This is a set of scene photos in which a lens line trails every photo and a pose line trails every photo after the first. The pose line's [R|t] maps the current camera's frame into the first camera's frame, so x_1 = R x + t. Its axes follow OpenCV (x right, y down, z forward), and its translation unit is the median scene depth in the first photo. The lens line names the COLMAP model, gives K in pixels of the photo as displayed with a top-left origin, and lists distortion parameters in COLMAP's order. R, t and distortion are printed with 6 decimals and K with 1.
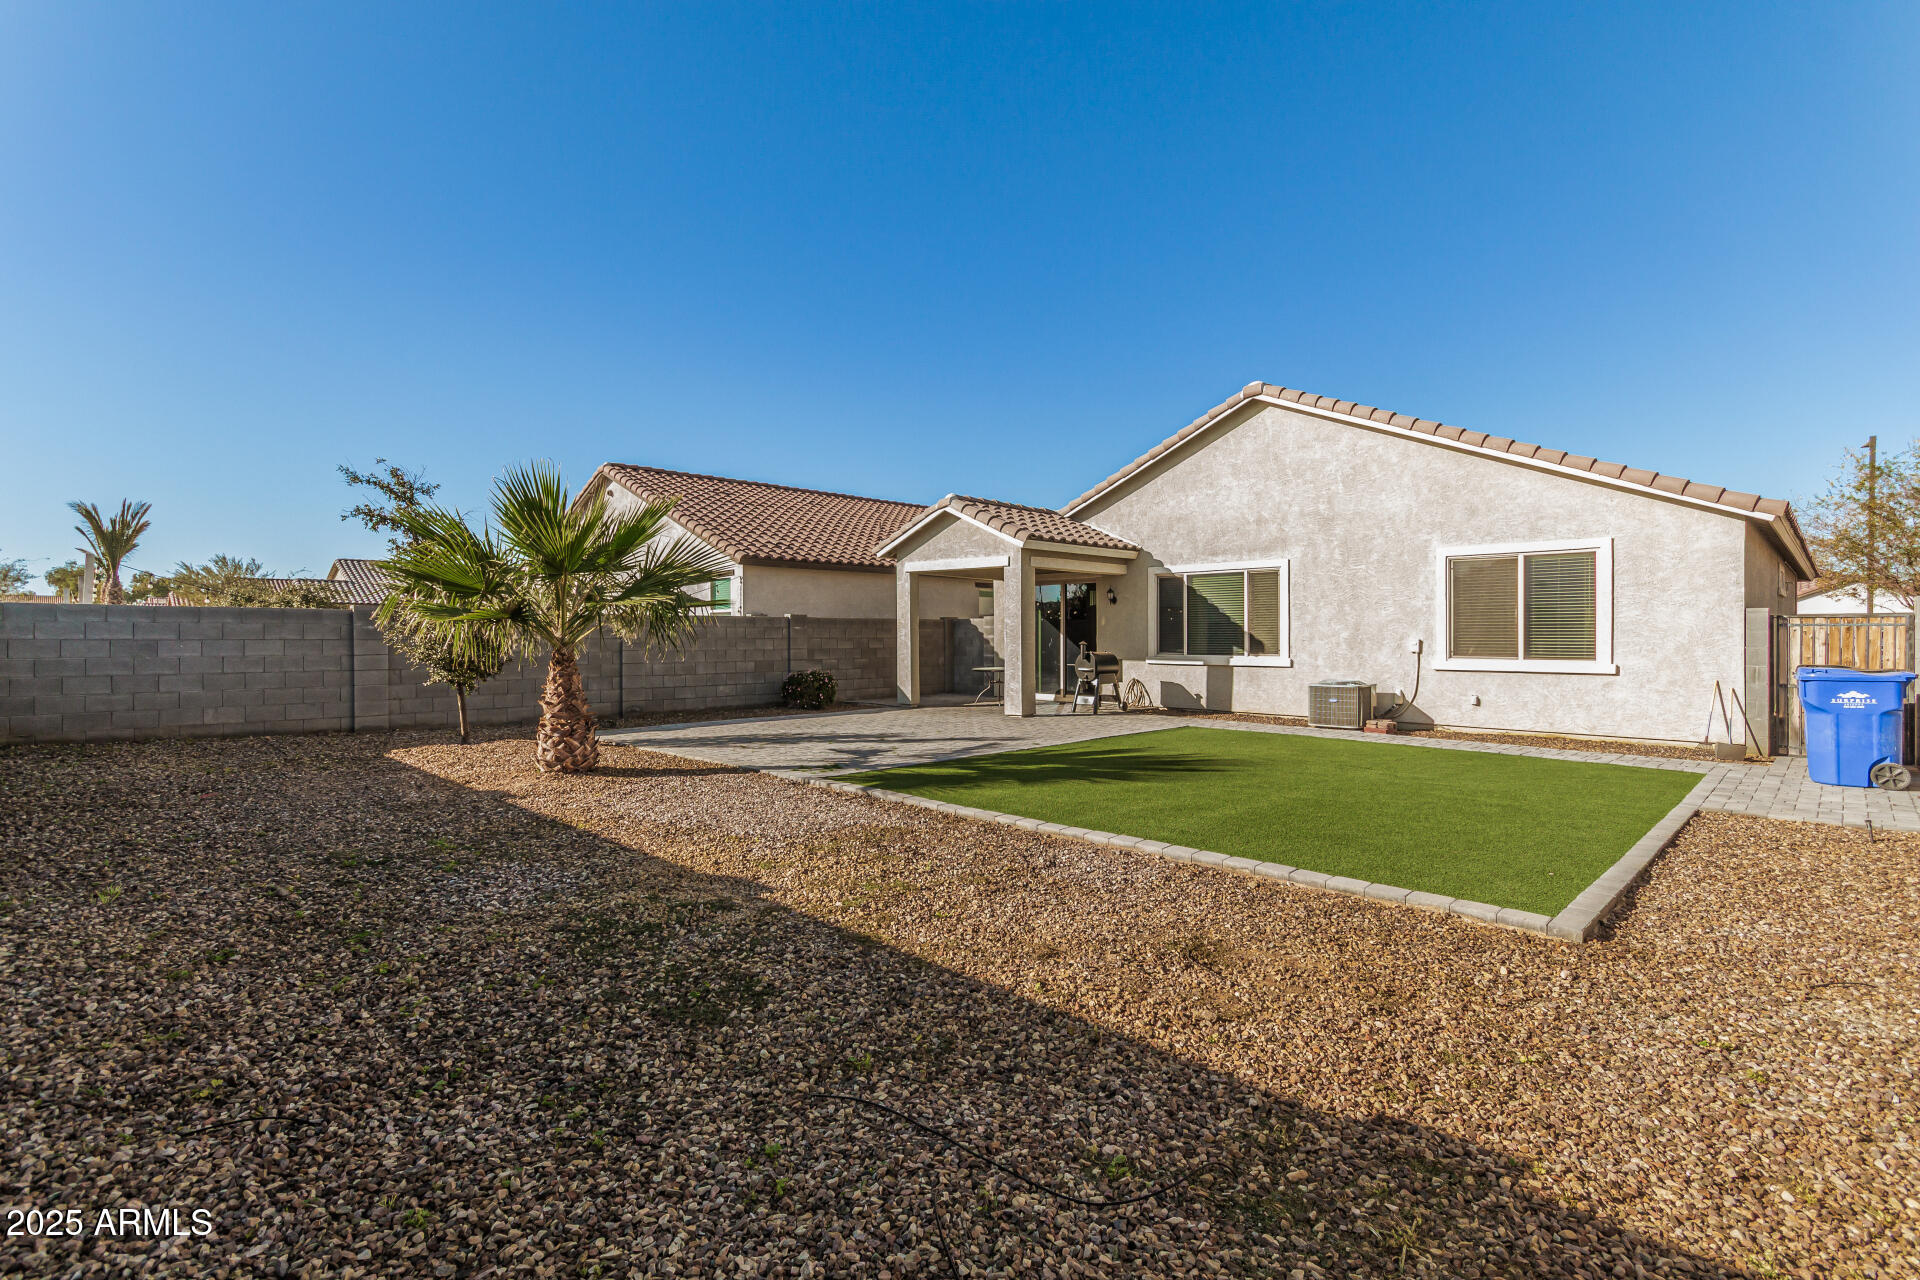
lens RADIAL K [[898.2, 0, 951.4], [0, 898.2, 635.4], [0, 0, 1]] dist [0.006967, 0.000941]
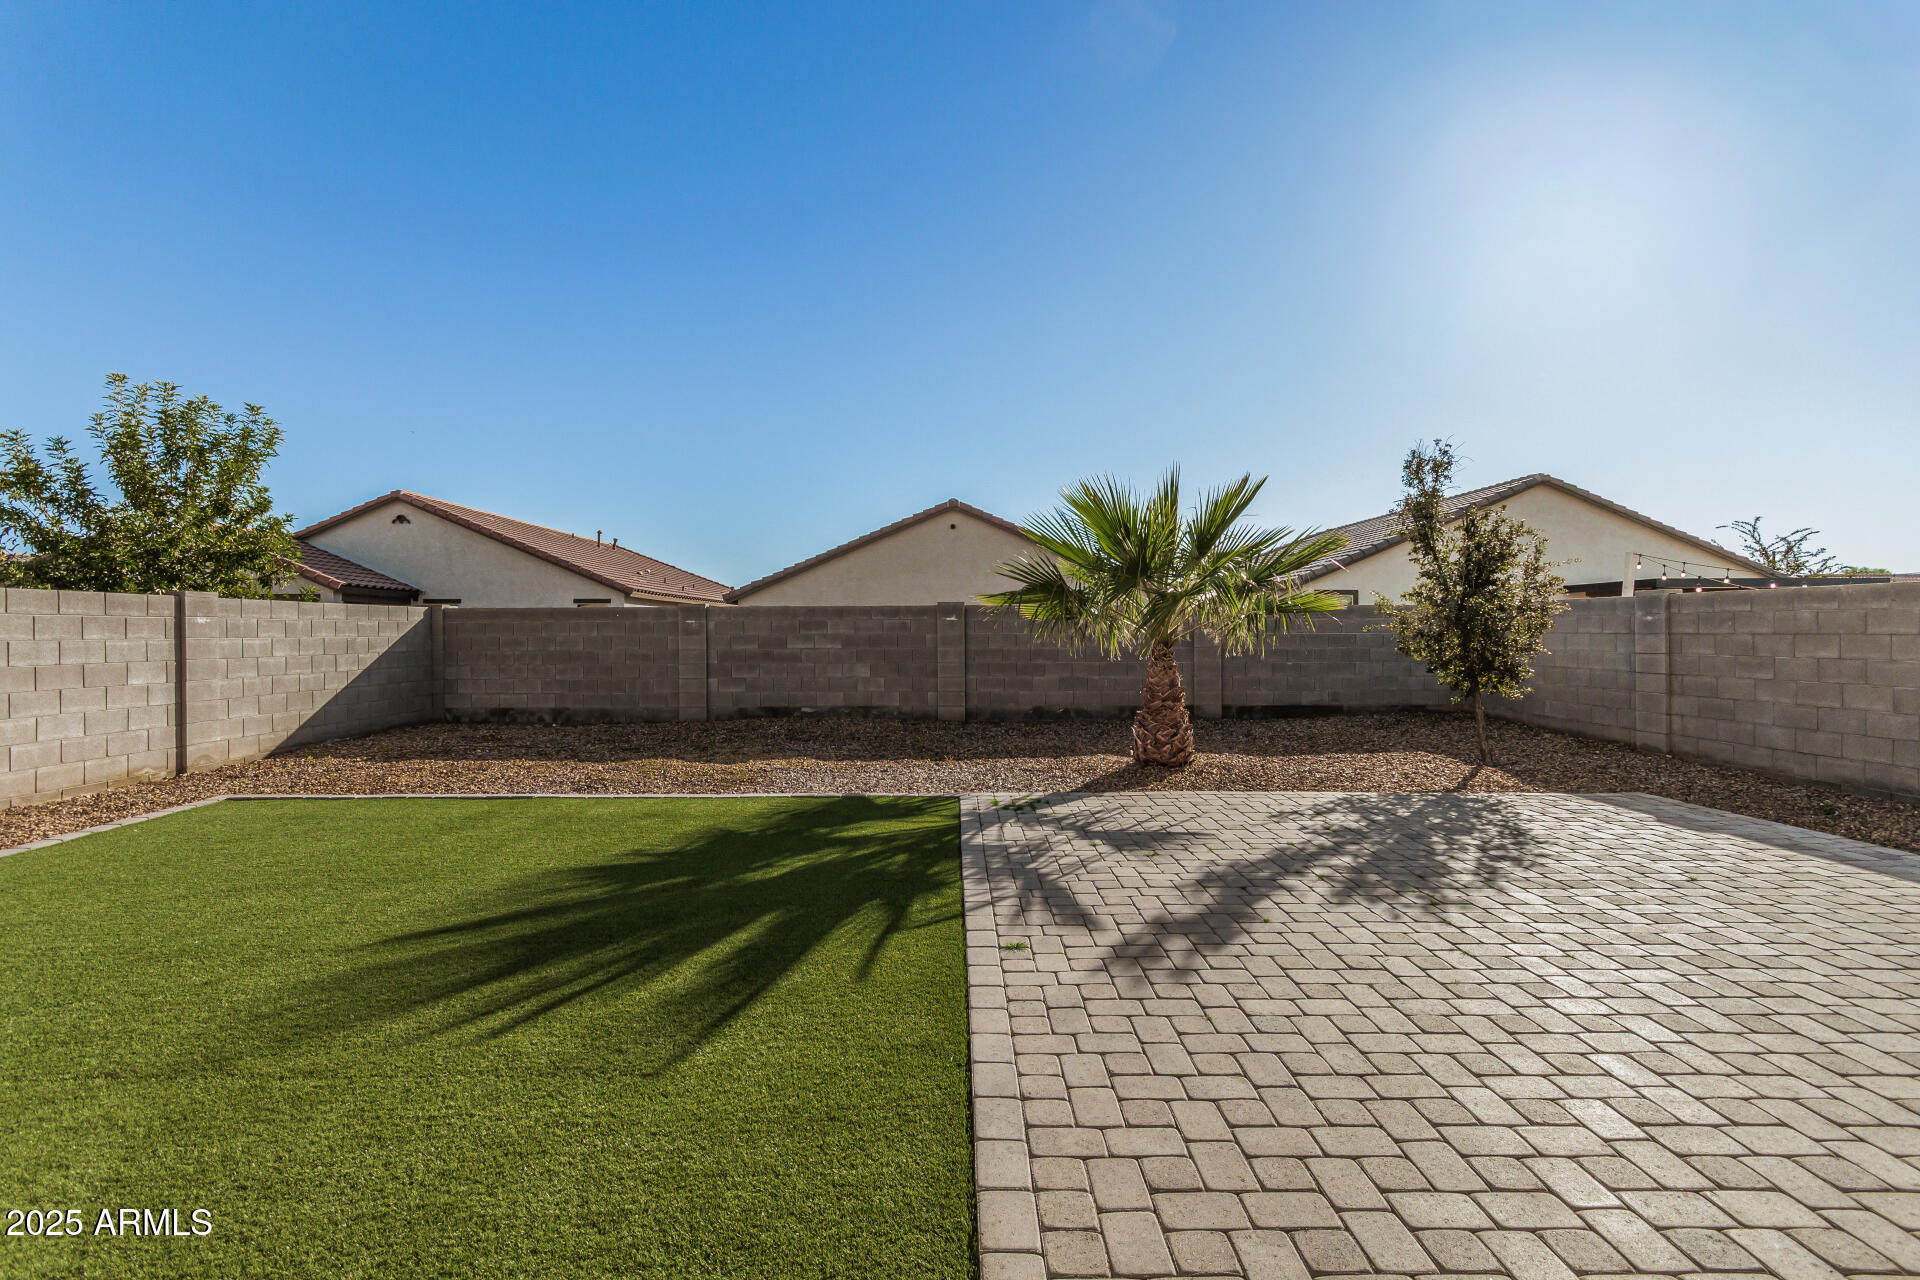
lens RADIAL K [[898.2, 0, 950.2], [0, 898.2, 628.0], [0, 0, 1]] dist [0.006967, 0.000941]
pose [[-0.701717, -0.000364, -0.712456, 0.287984], [0.002931, 0.999990, -0.003398, 0.000137], [0.712450, -0.004473, -0.701709, 0.981560]]
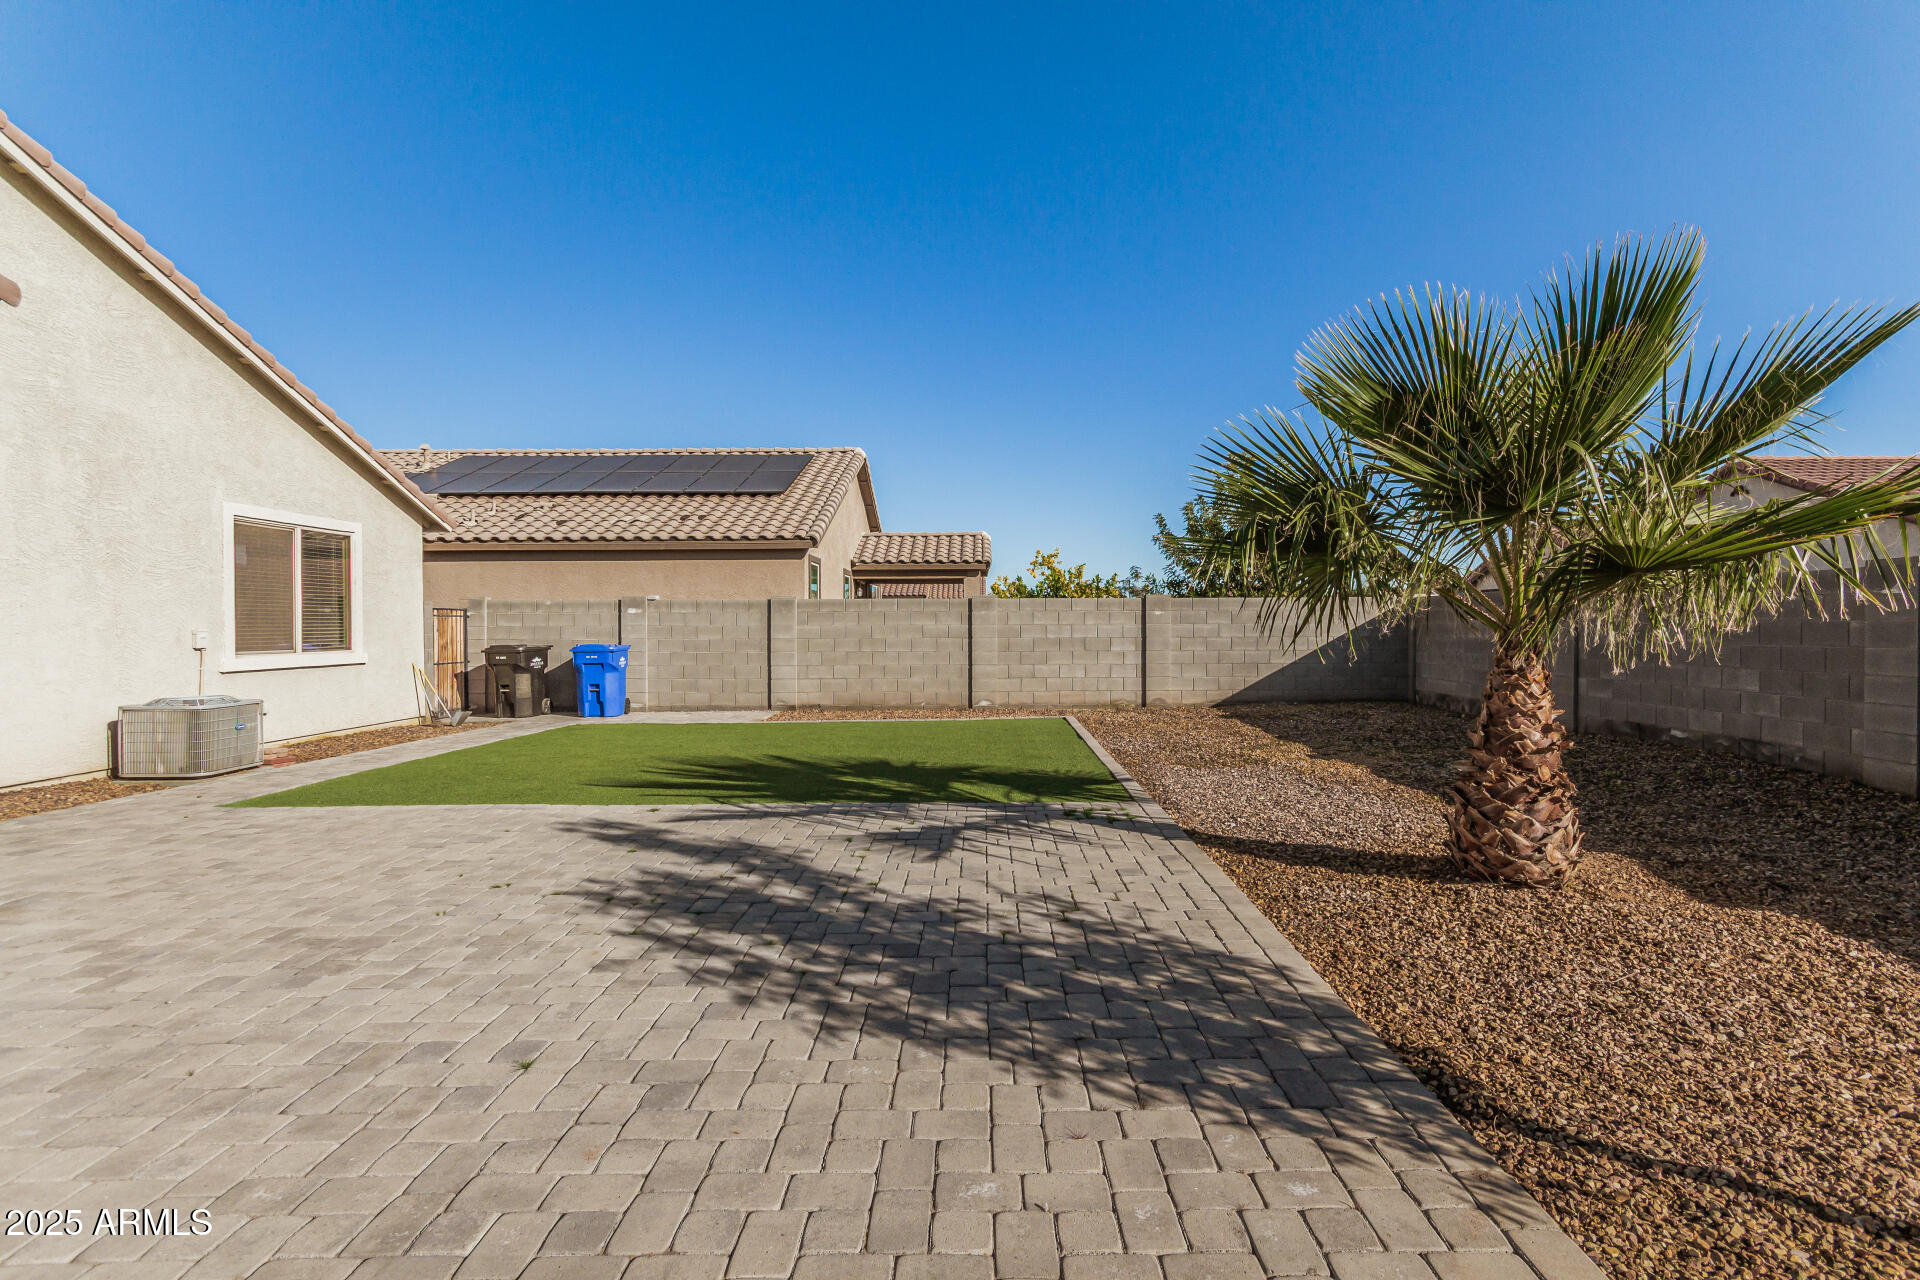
lens RADIAL K [[898.2, 0, 986.3], [0, 898.2, 630.3], [0, 0, 1]] dist [0.006967, 0.000941]
pose [[-0.718465, -0.002528, 0.695559, -0.361822], [0.004644, 0.999954, 0.008432, 0.001354], [-0.695548, 0.009288, -0.718420, 1.012666]]
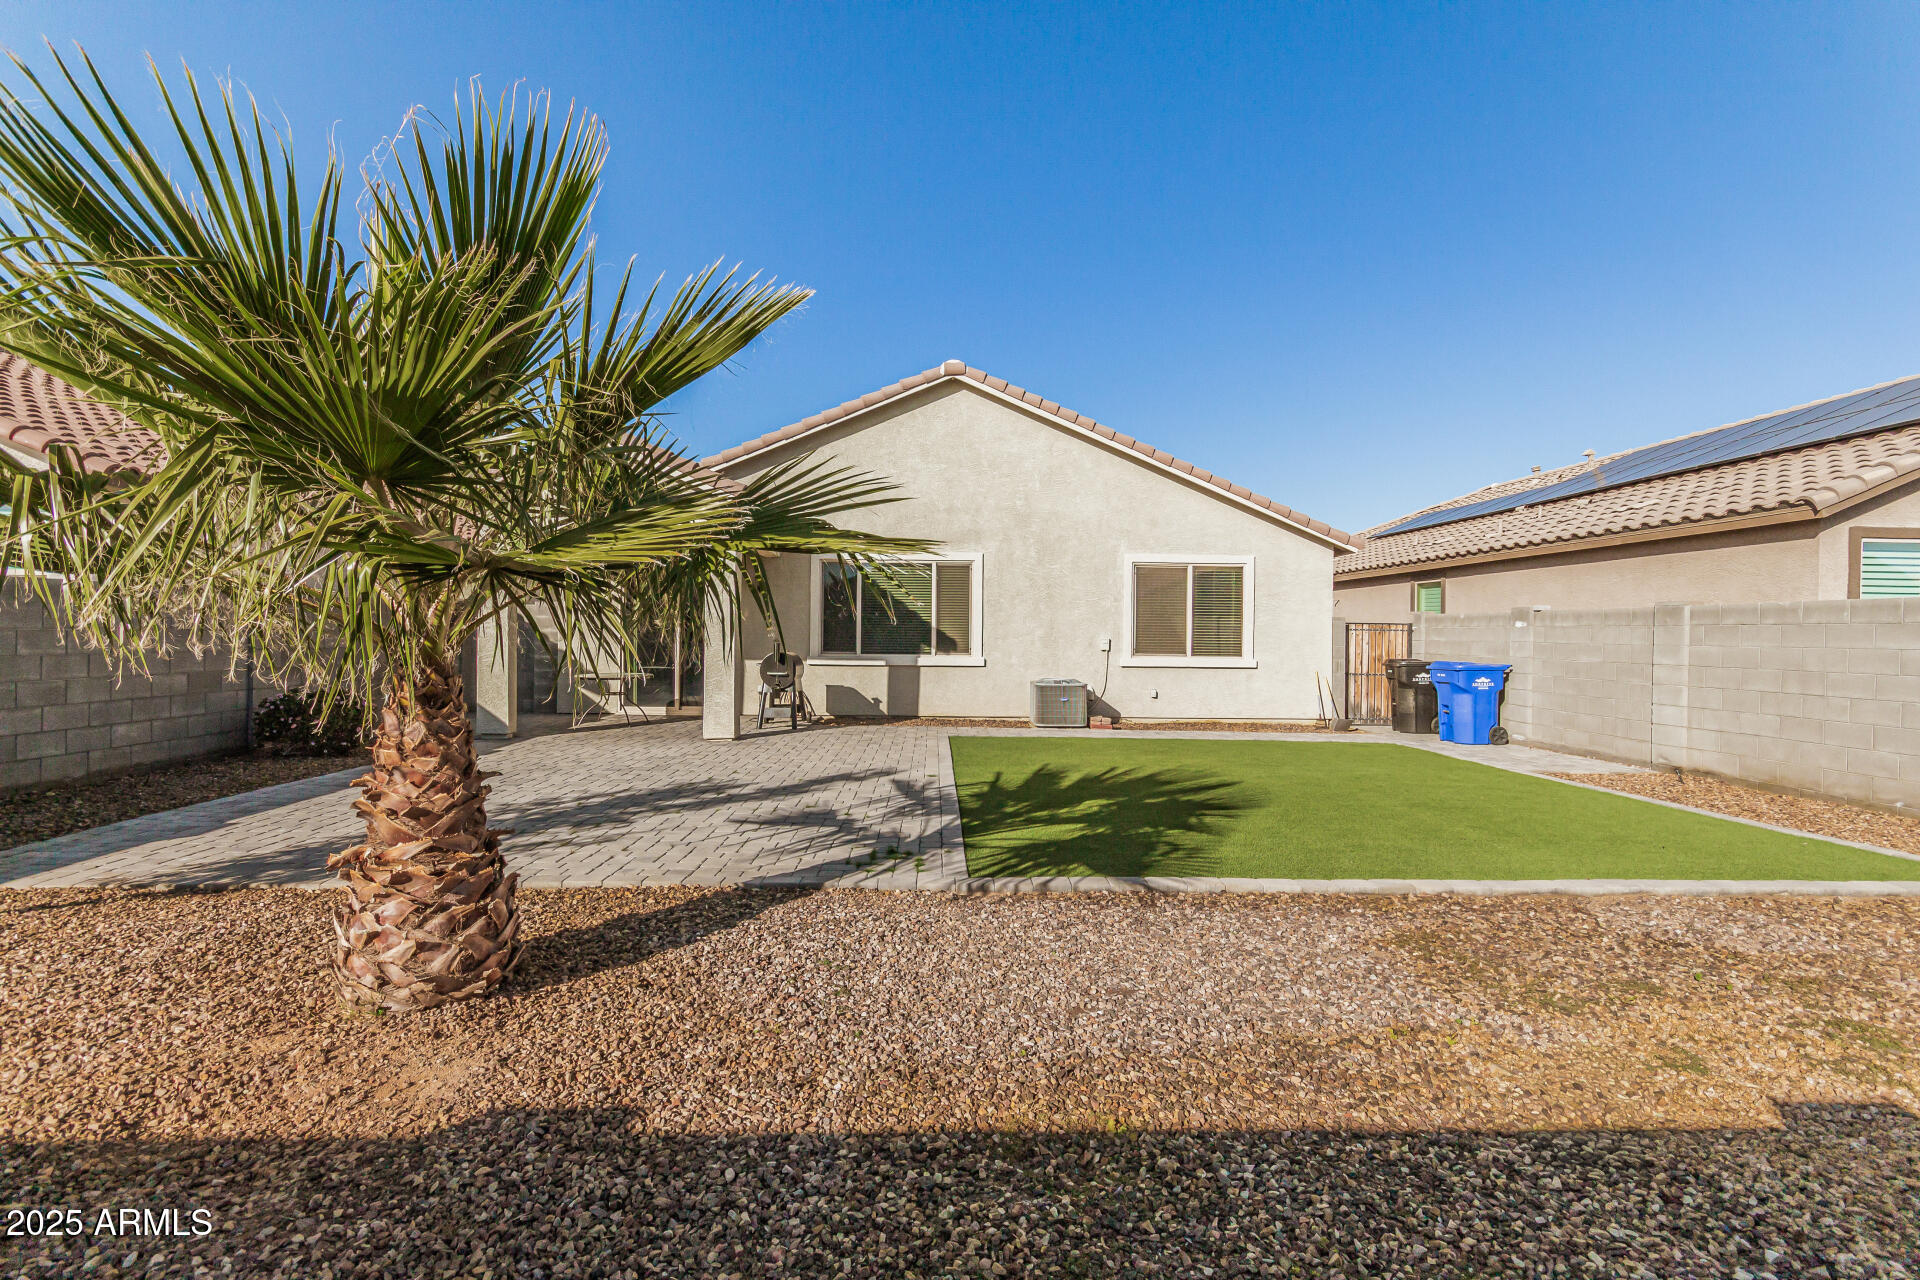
lens RADIAL K [[898.2, 0, 968.2], [0, 898.2, 639.6], [0, 0, 1]] dist [0.006967, 0.000941]
pose [[0.676773, 0.003084, 0.736186, -0.352737], [-0.011192, 0.999919, 0.006100, 0.001252], [-0.736107, -0.012368, 0.676752, 0.376791]]
